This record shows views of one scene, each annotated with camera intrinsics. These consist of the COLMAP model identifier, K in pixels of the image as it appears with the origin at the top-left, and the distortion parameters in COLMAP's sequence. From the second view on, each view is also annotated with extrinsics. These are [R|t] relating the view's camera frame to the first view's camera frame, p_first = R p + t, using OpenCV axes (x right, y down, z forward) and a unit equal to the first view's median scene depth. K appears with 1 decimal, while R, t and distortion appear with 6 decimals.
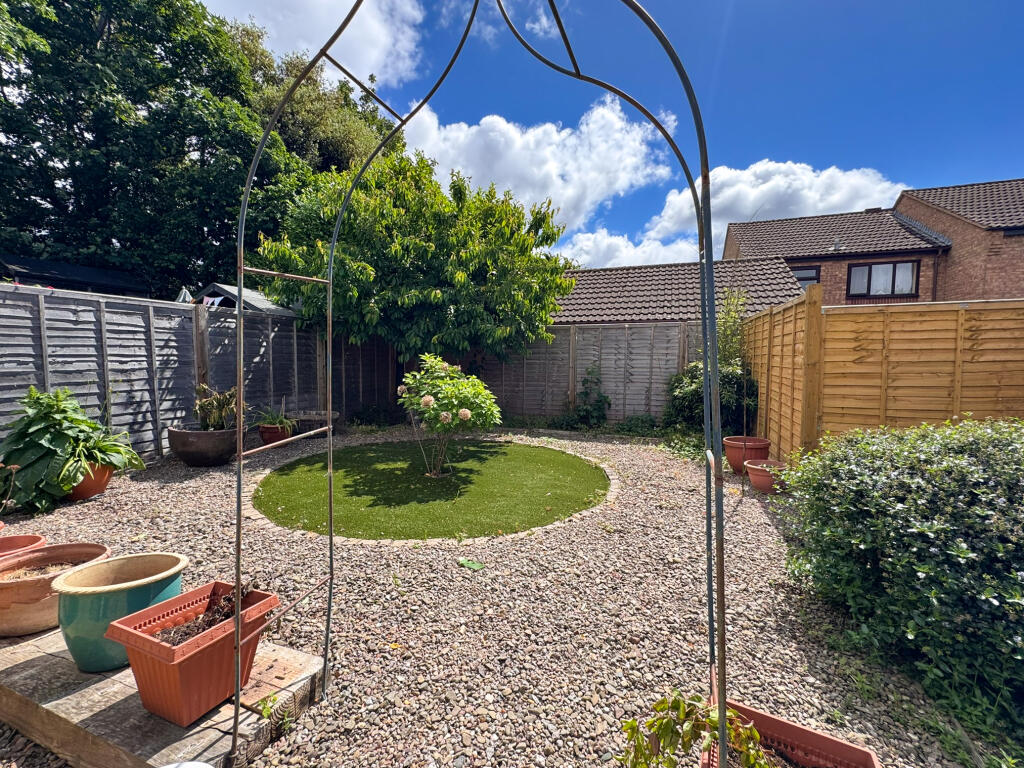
lens RADIAL K [[409.5, 0, 509.1], [0, 409.5, 382.2], [0, 0, 1]] dist [-0.002801, -0.000198]
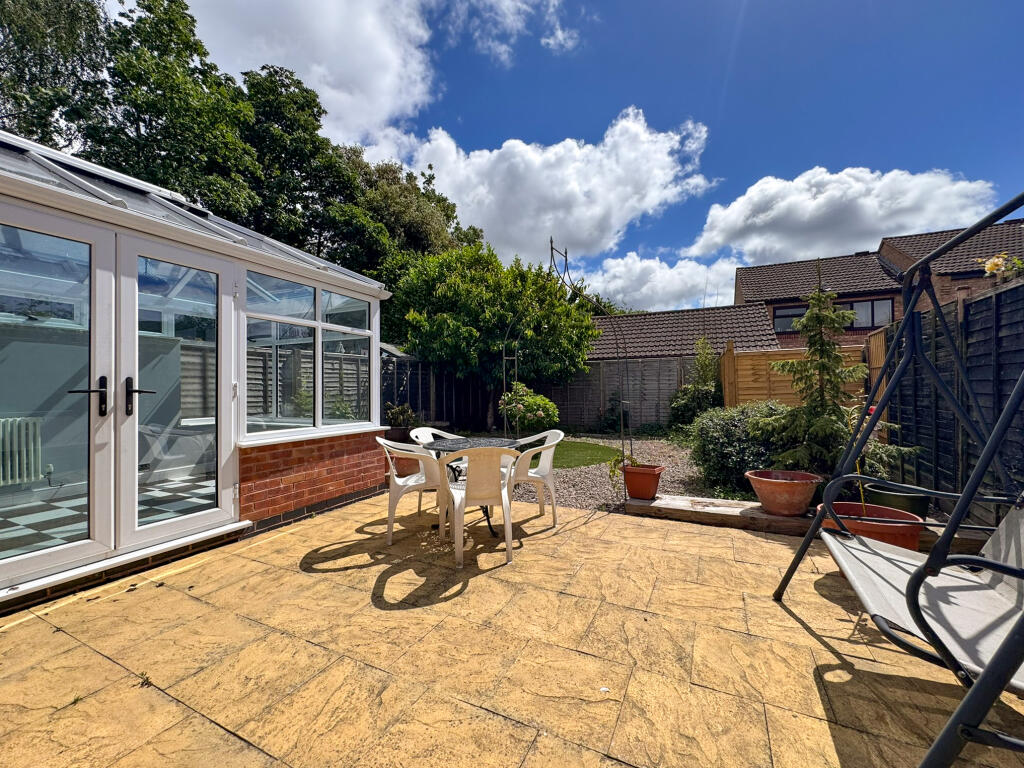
lens RADIAL K [[410.6, 0, 512.0], [0, 410.6, 384.0], [0, 0, 1]] dist [-0.001433, 0.000034]
pose [[0.996574, -0.020797, -0.080045, -0.044363], [0.015260, 0.997488, -0.069170, 0.035945], [0.081283, 0.067712, 0.994388, -0.451534]]
